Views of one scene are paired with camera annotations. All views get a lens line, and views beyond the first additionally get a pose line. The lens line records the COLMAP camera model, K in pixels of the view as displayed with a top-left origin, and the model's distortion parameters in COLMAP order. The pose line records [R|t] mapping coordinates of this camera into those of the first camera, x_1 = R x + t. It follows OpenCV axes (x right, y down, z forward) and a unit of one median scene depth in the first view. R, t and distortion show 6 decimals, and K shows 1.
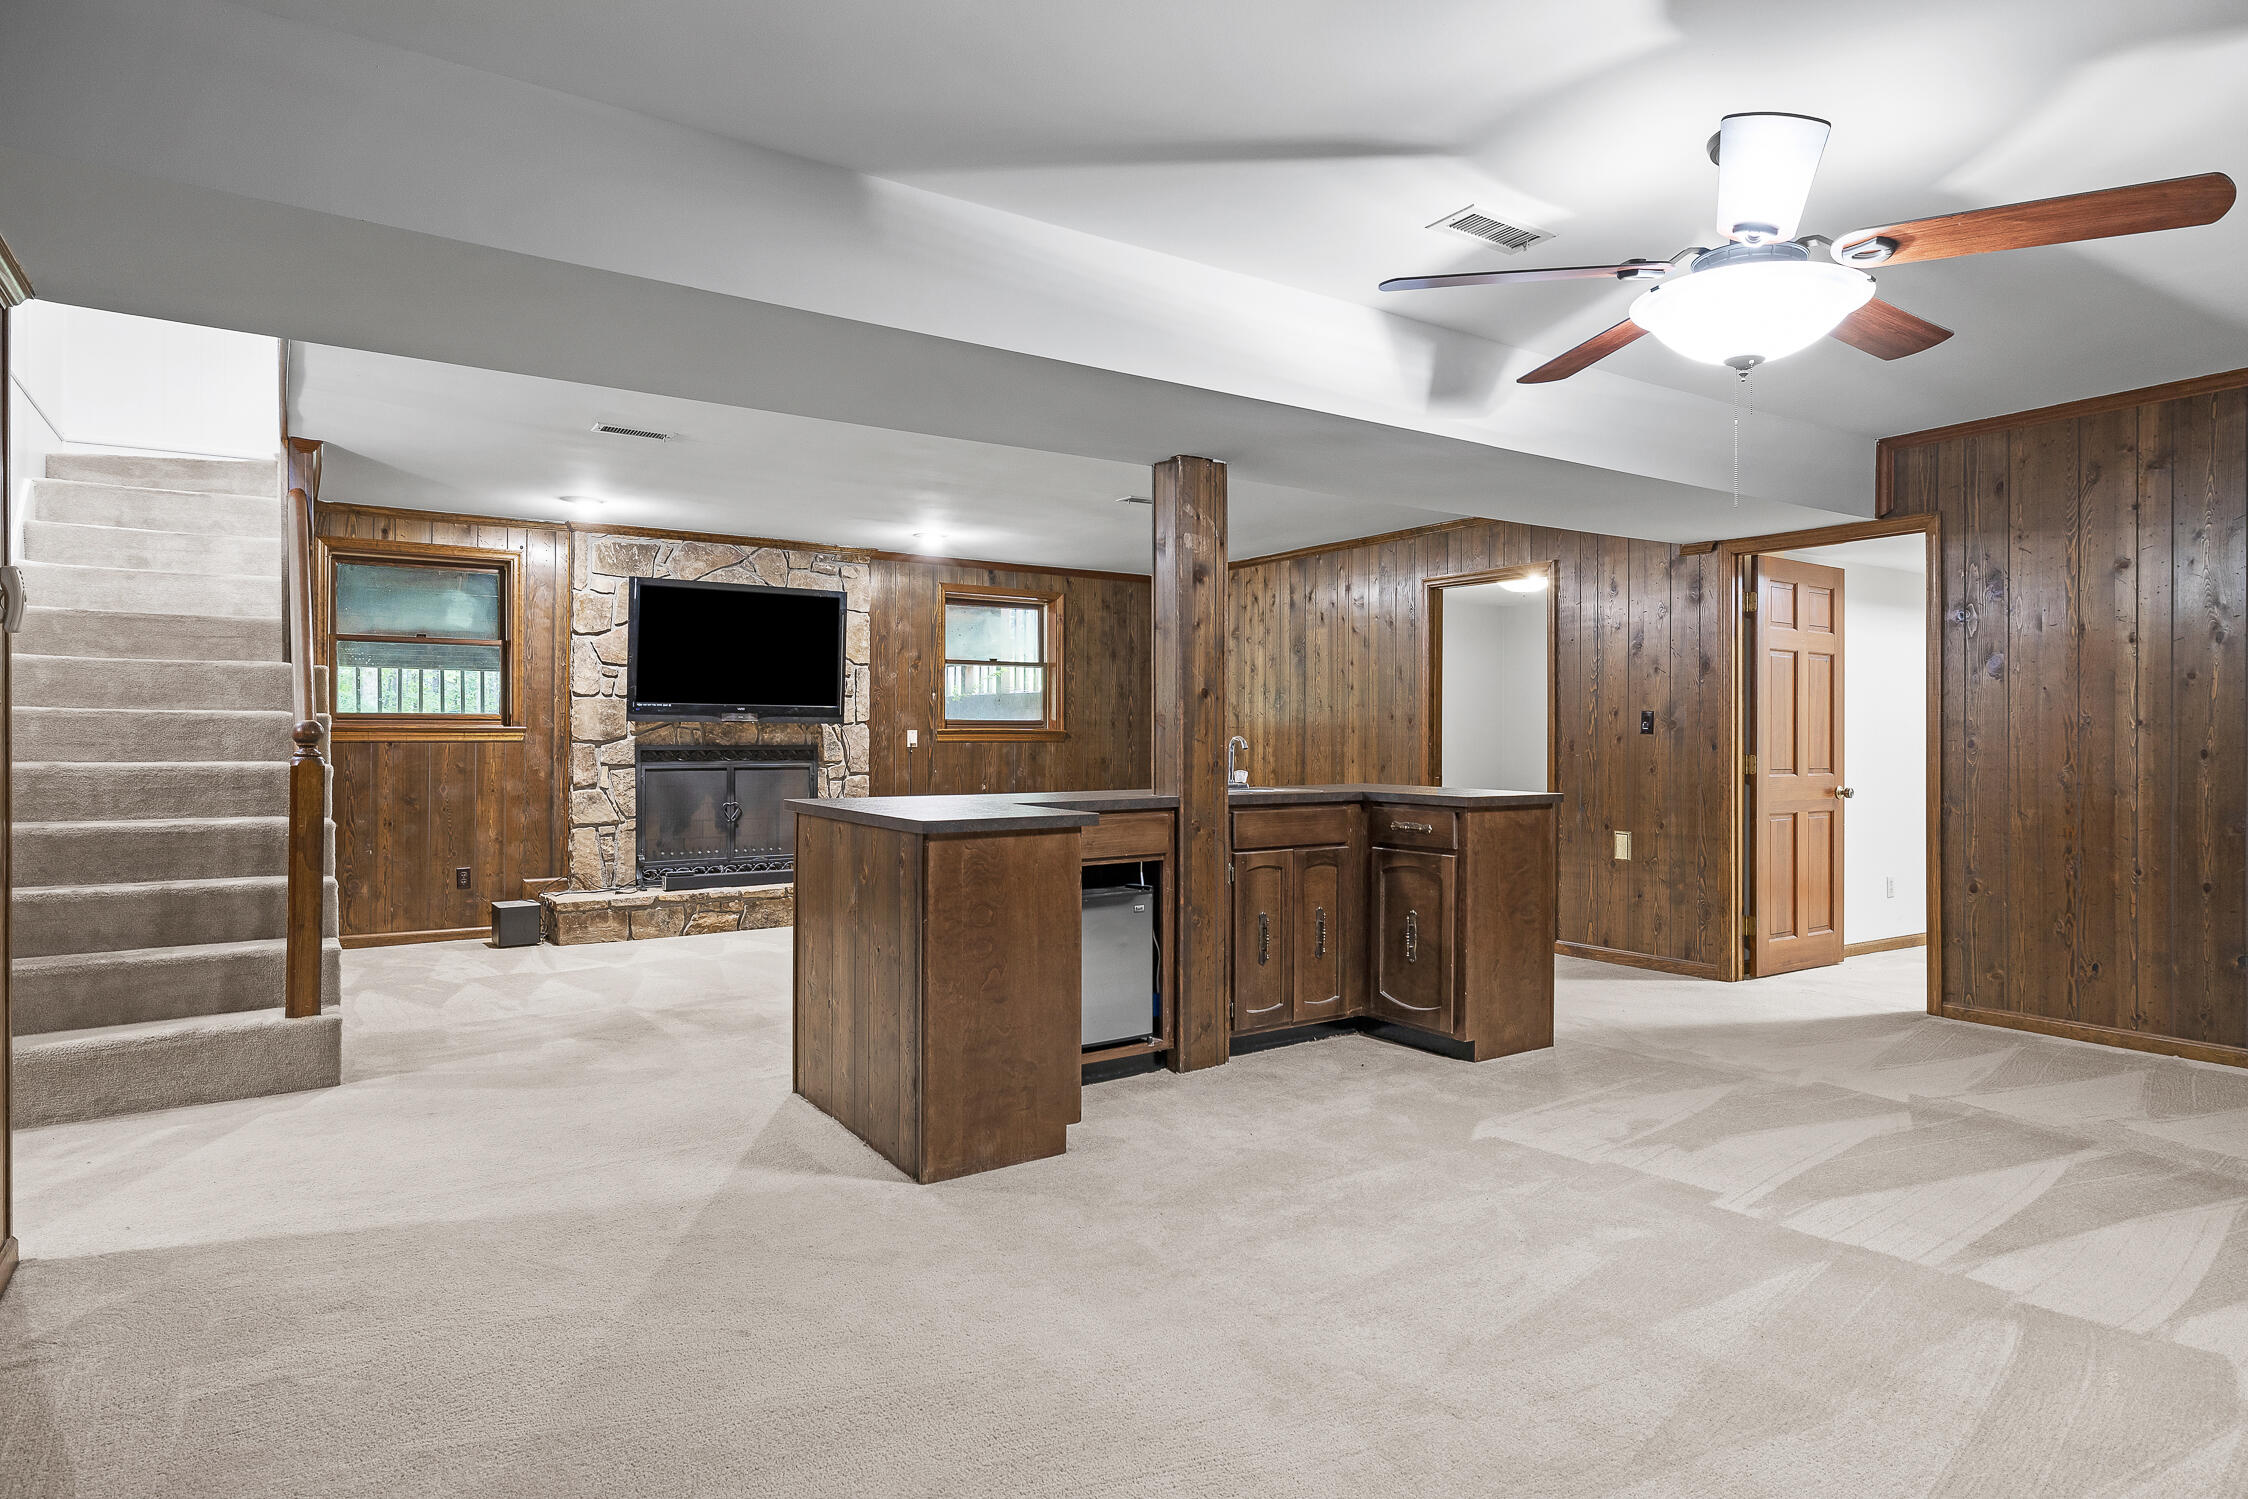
lens RADIAL K [[1255.2, 0, 1124.4], [0, 1255.2, 743.3], [0, 0, 1]] dist [-0.001897, -0.000323]
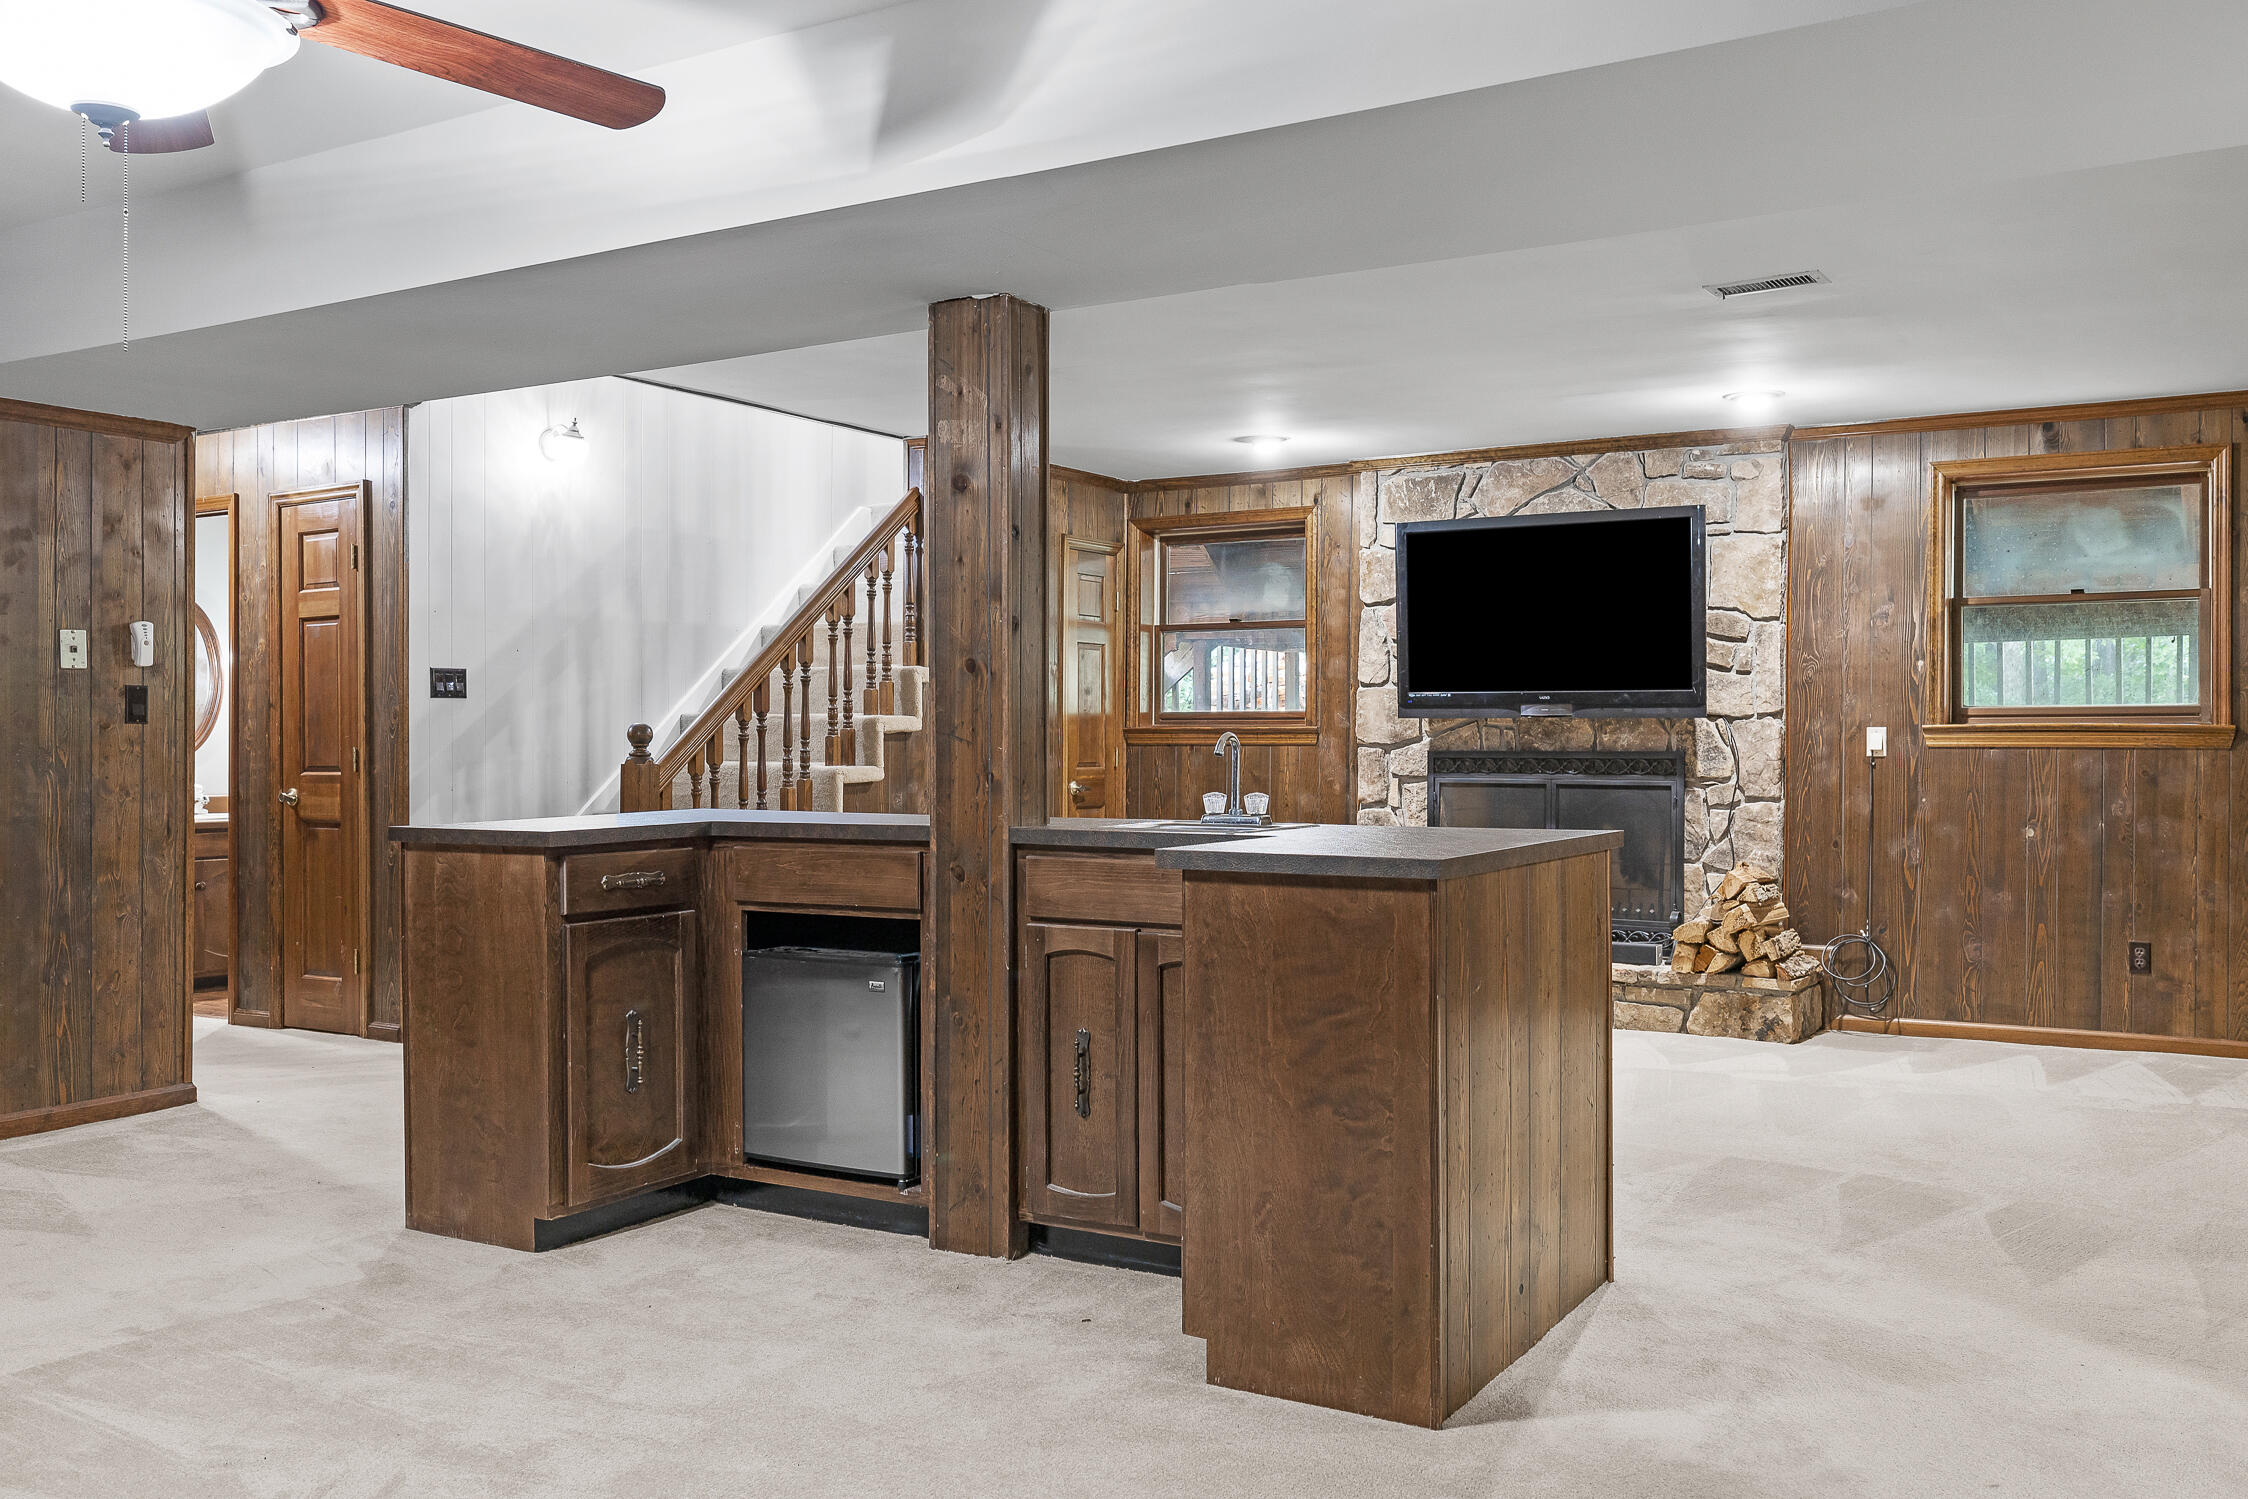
lens RADIAL K [[1889.1, 0, 1124.0], [0, 1889.1, 751.8], [0, 0, 1]] dist [-0.005482, -0.000504]
pose [[0.426800, 0.003819, -0.904338, 0.541936], [-0.004665, 0.999987, 0.002021, 0.000855], [0.904334, 0.003356, 0.426812, 0.371522]]
